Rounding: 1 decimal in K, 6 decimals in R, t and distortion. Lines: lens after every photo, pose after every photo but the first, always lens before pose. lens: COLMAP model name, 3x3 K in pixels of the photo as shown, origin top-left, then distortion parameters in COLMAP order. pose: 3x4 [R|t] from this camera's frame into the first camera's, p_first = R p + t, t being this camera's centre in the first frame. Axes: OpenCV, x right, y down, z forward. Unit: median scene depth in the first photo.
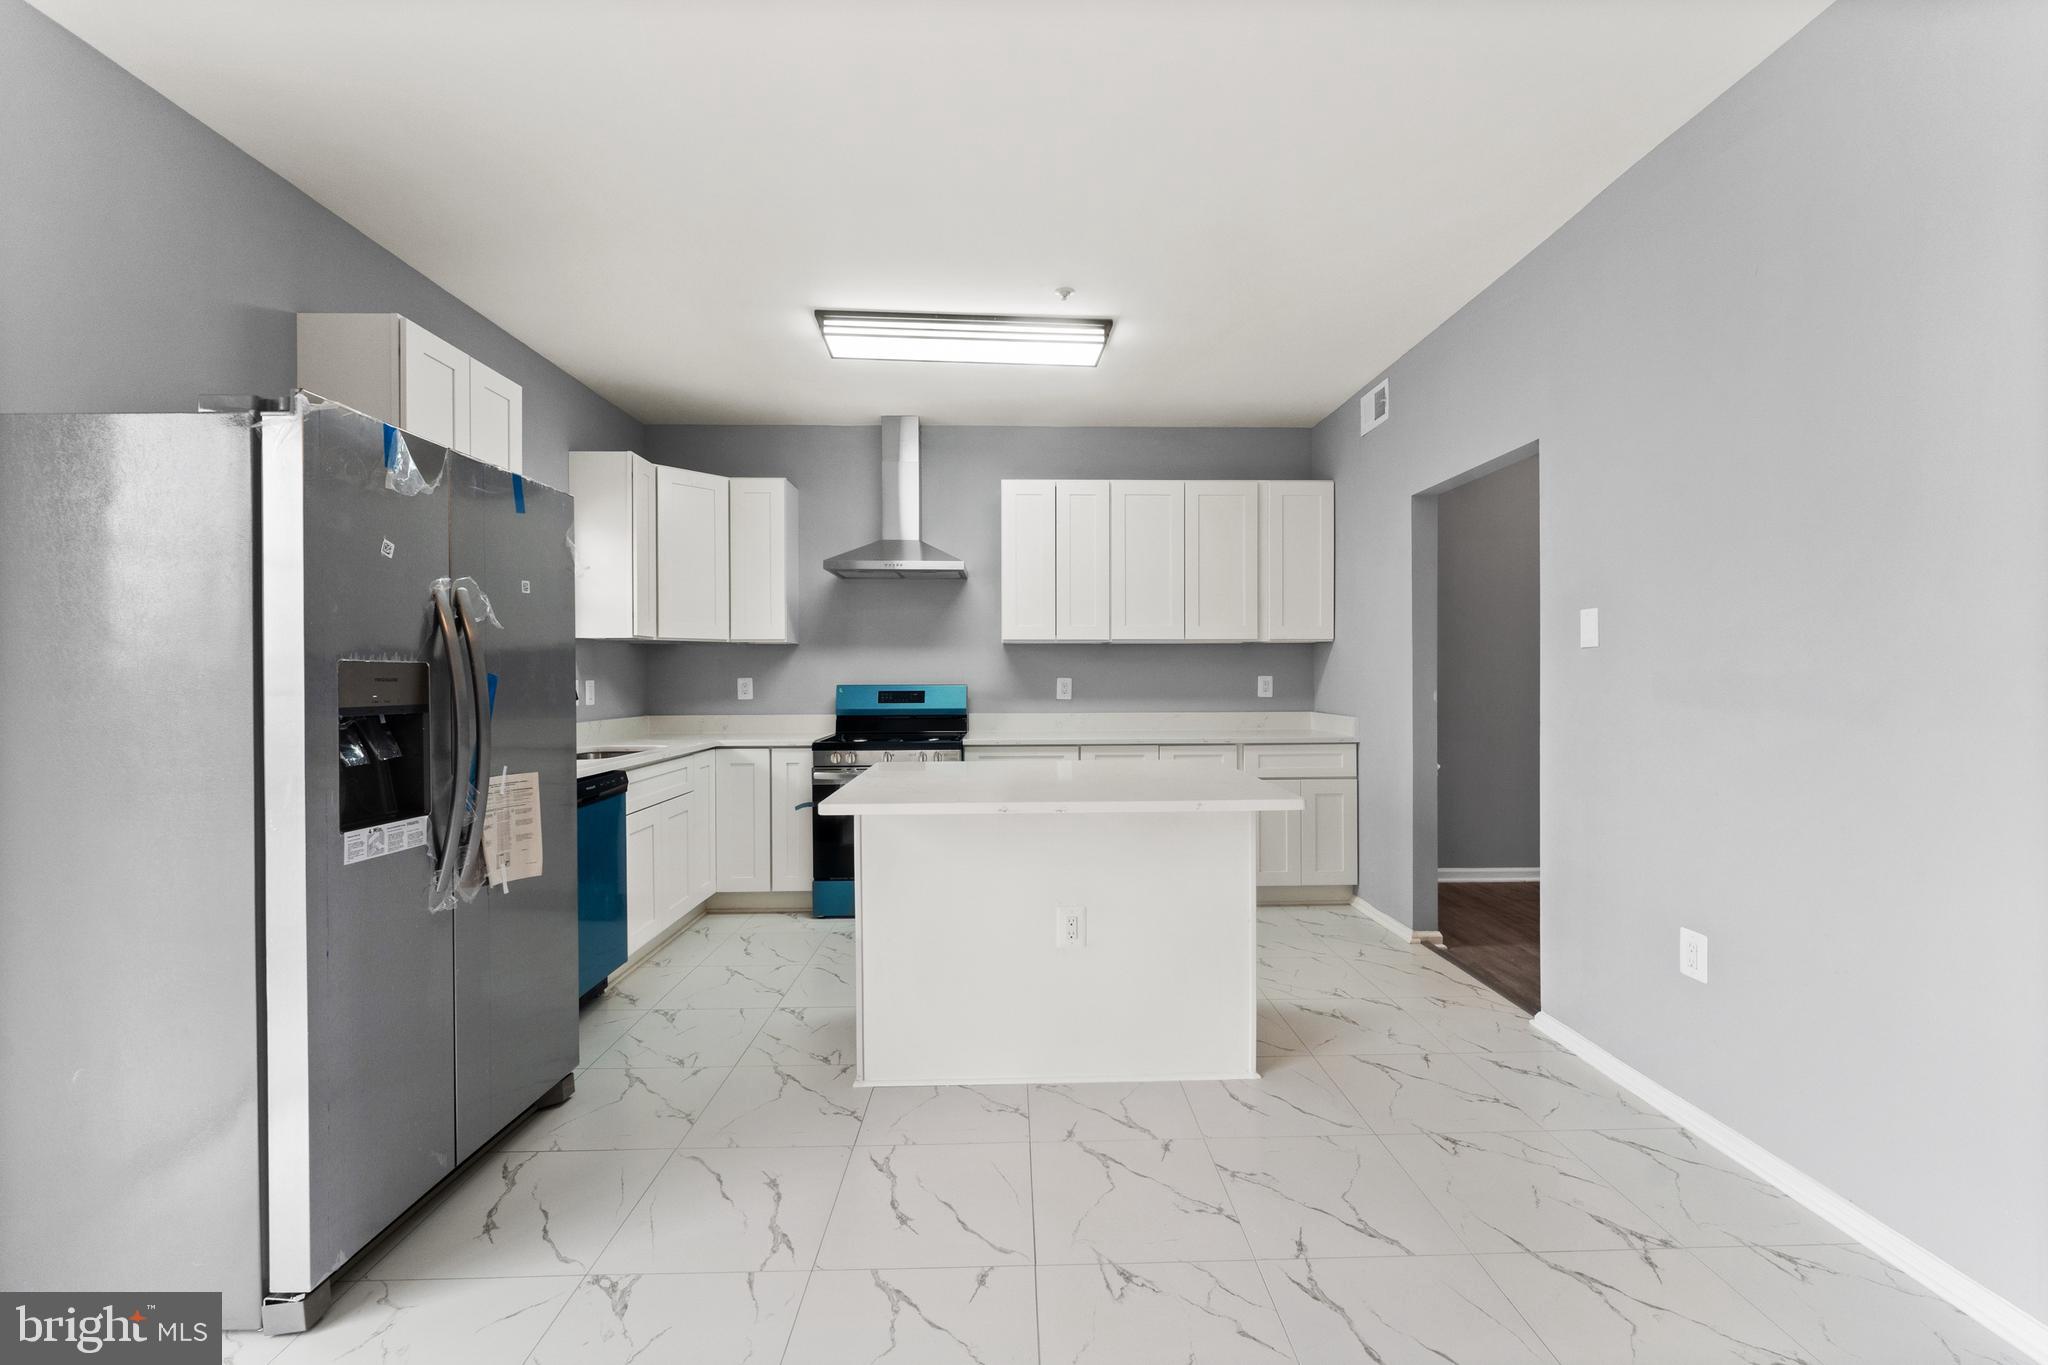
lens RADIAL K [[830.7, 0, 1034.7], [0, 830.7, 679.6], [0, 0, 1]] dist [-0.001973, -0.000358]
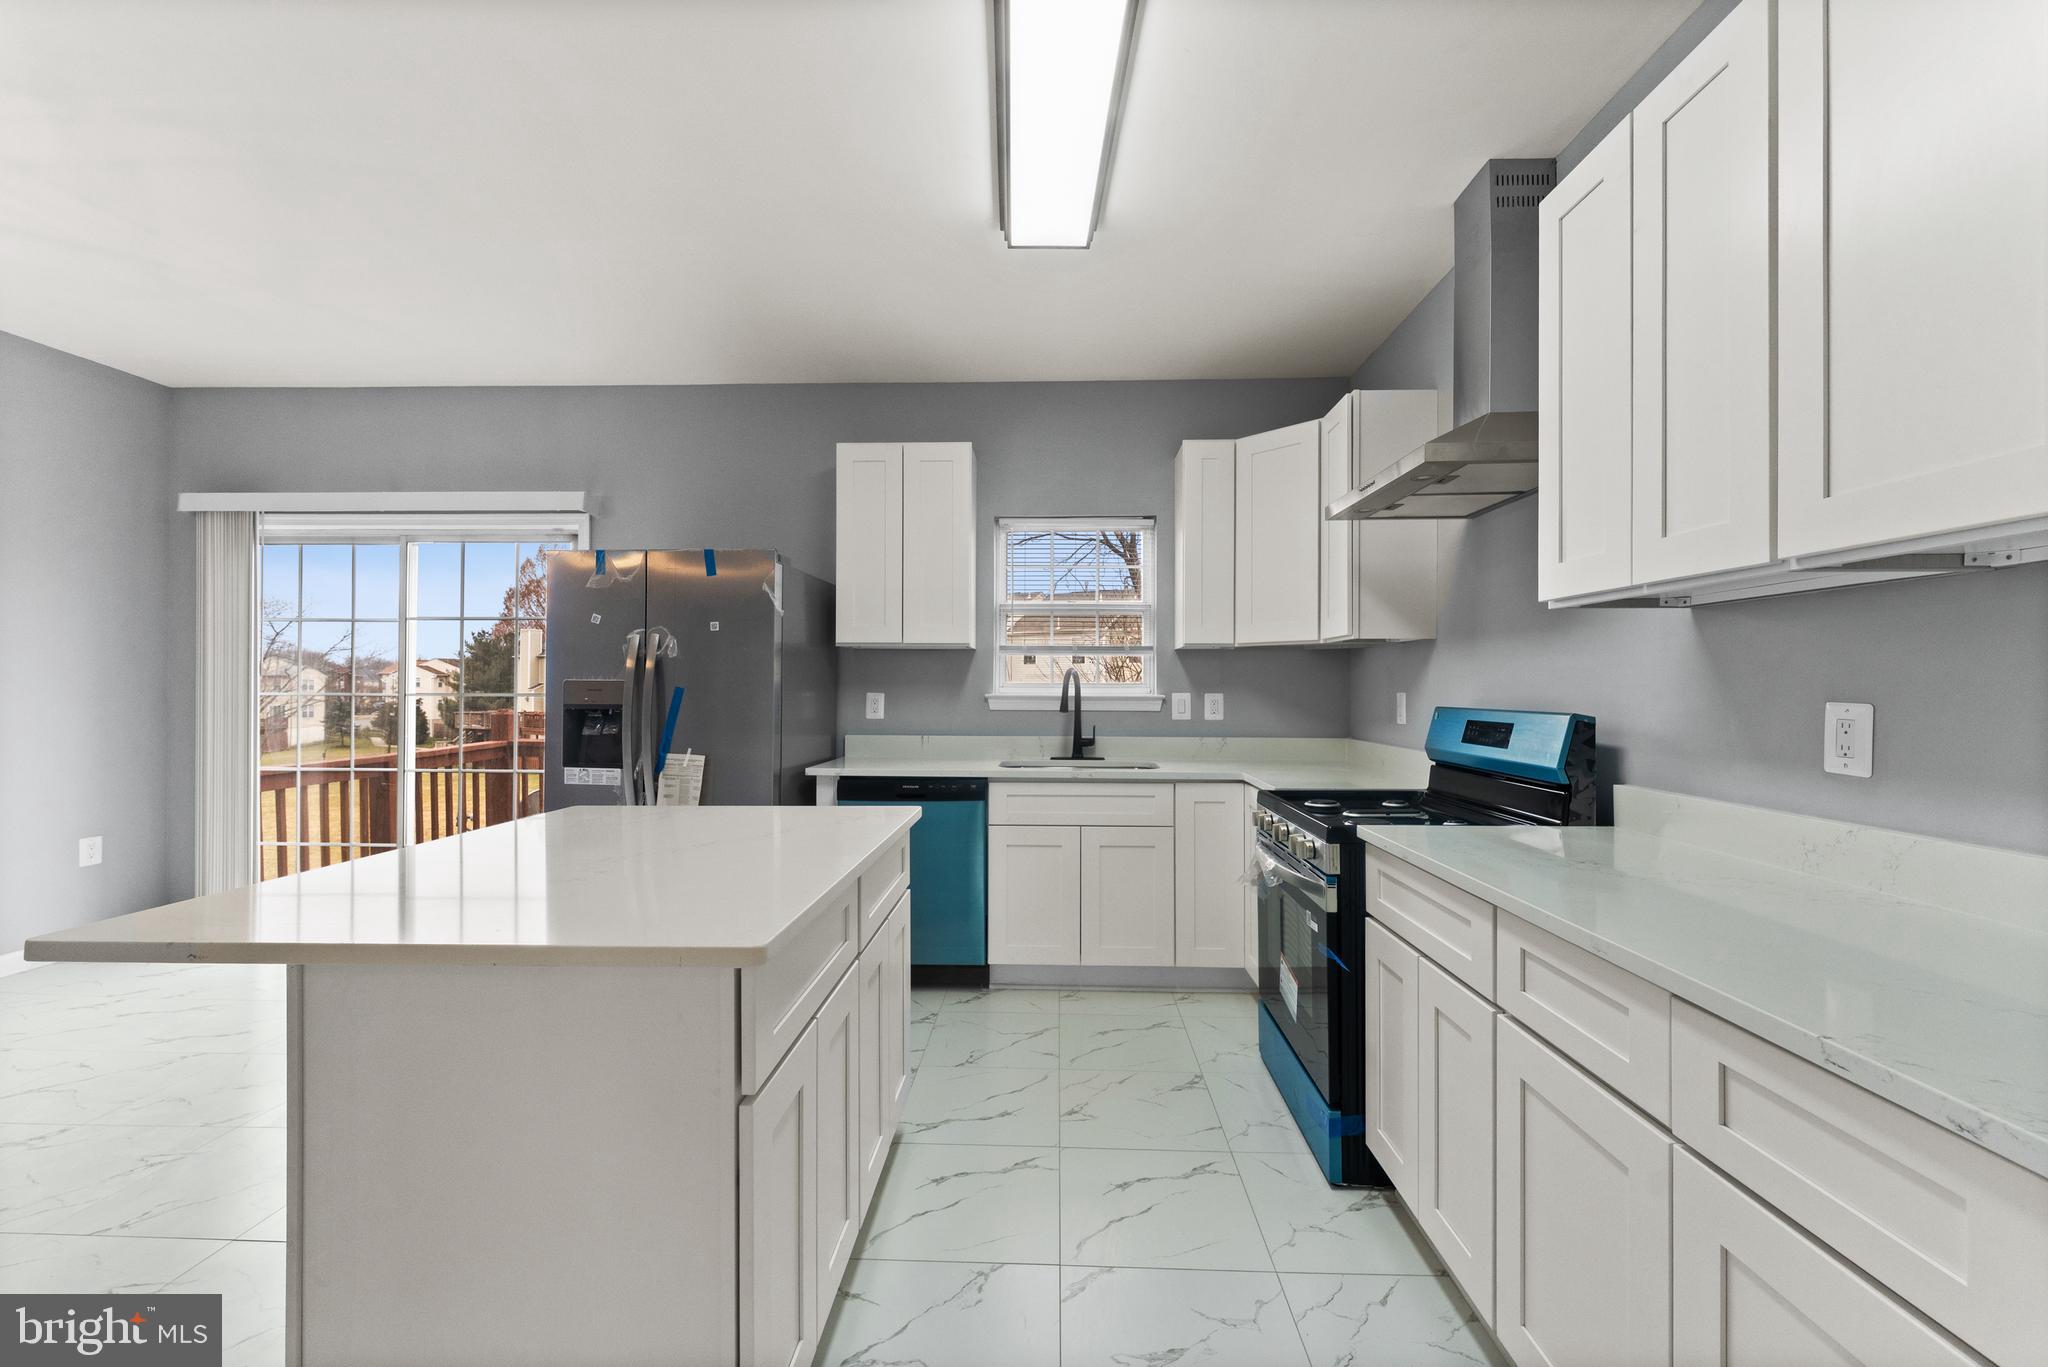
lens RADIAL K [[835.6, 0, 1024.0], [0, 835.6, 683.5], [0, 0, 1]] dist [0.000367, 0.000063]
pose [[-0.068012, -0.000672, -0.997684, 0.409328], [-0.006695, 0.999978, -0.000218, -0.008226], [0.997662, 0.006664, -0.068015, 0.844666]]
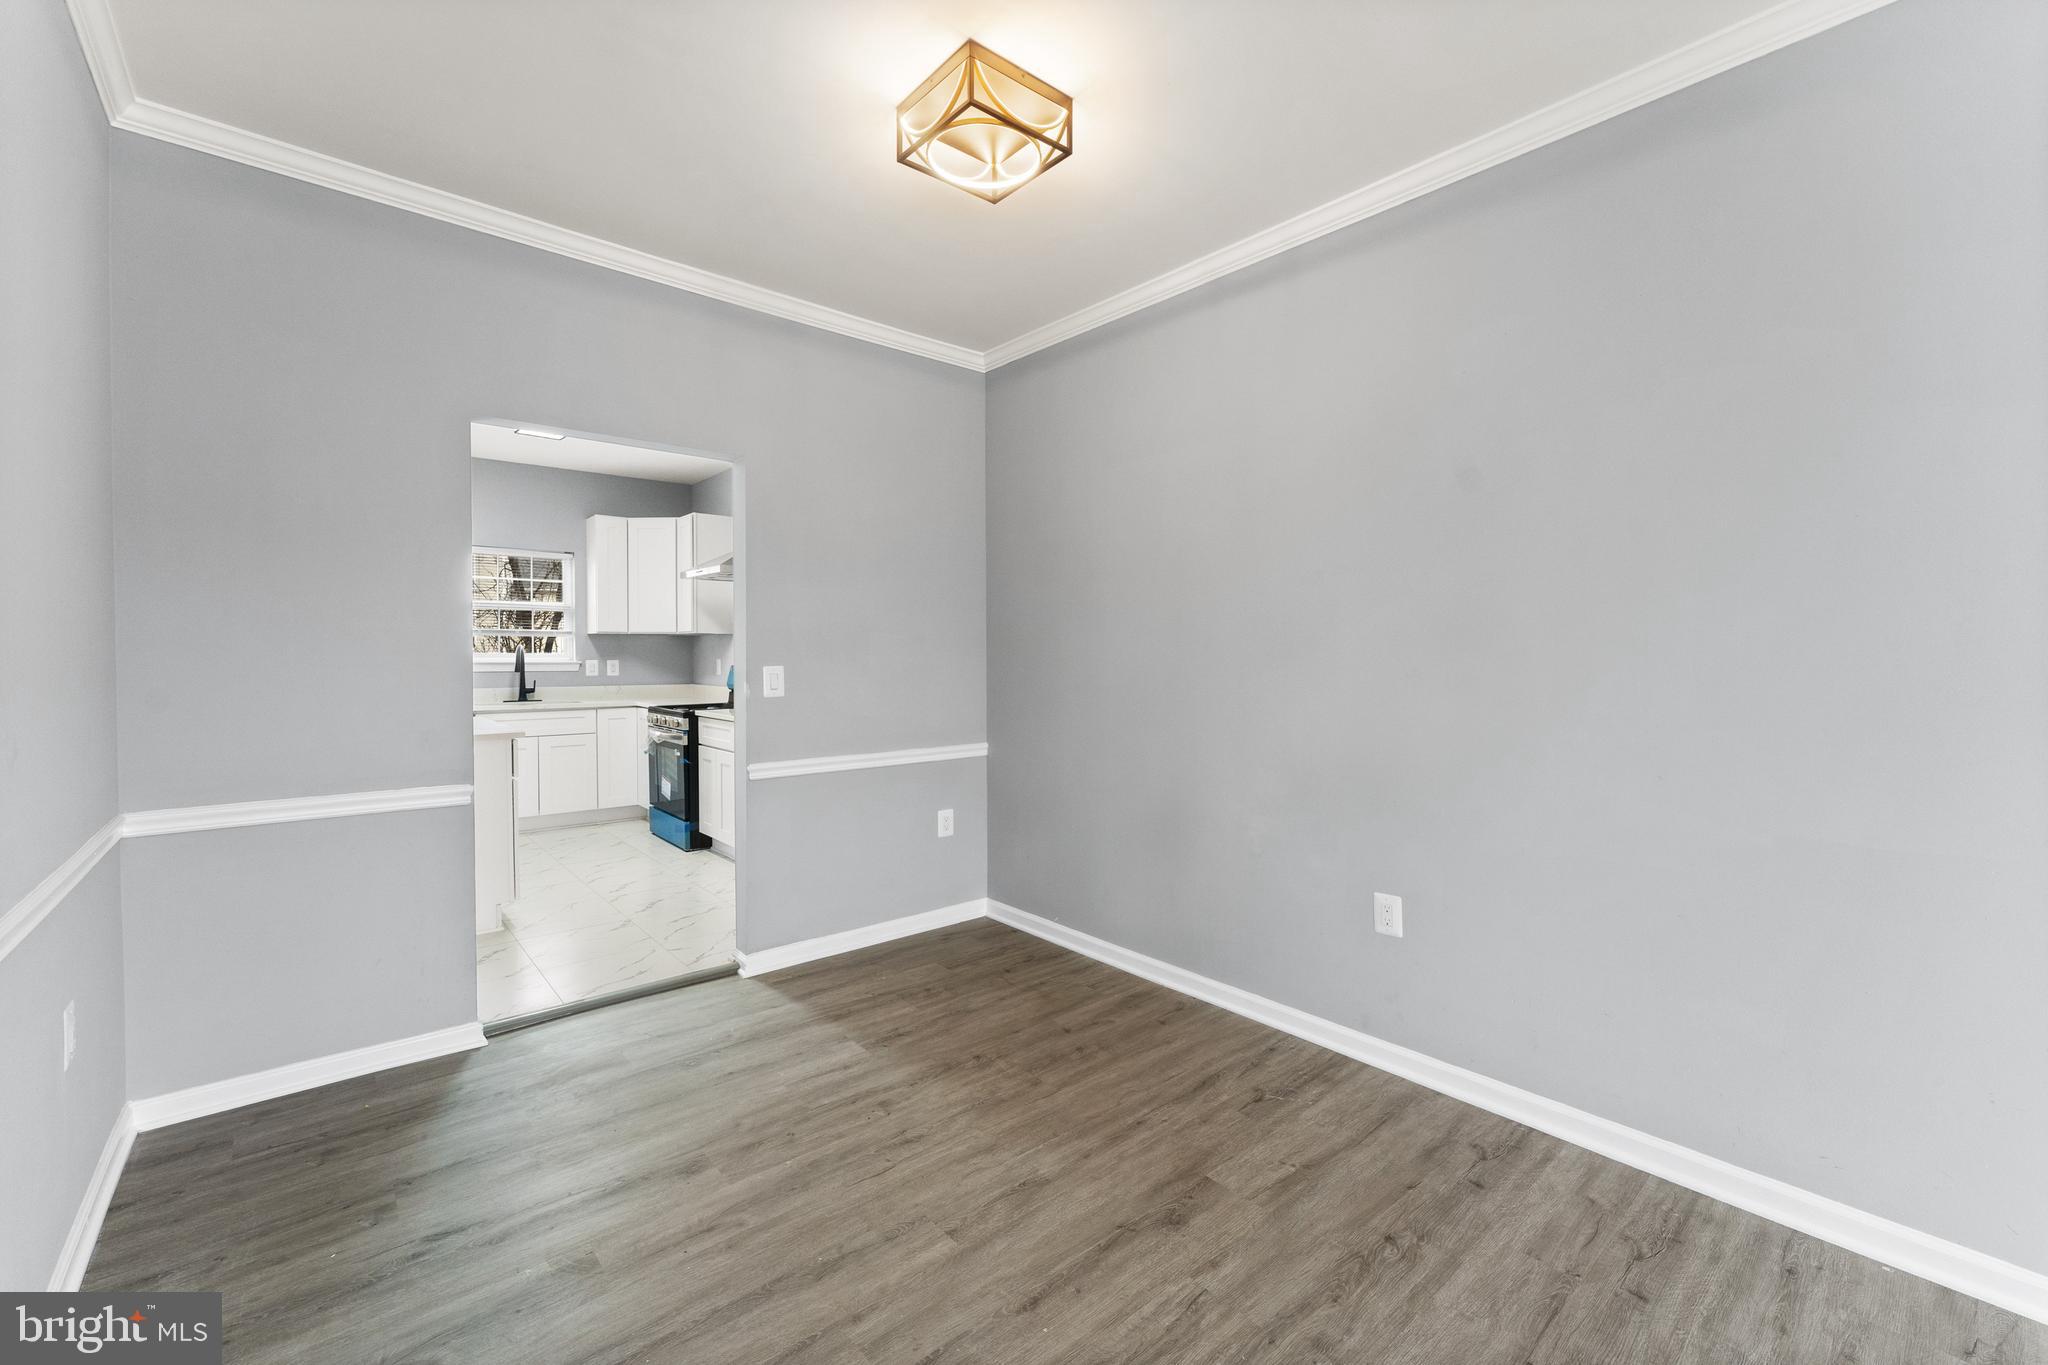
lens RADIAL K [[834.7, 0, 1030.7], [0, 834.7, 670.8], [0, 0, 1]] dist [-0.000997, -0.000342]
pose [[0.632737, 0.015658, -0.774208, 1.192740], [-0.006466, 0.999868, 0.014938, -0.007197], [0.774340, -0.004445, 0.632754, 0.604750]]
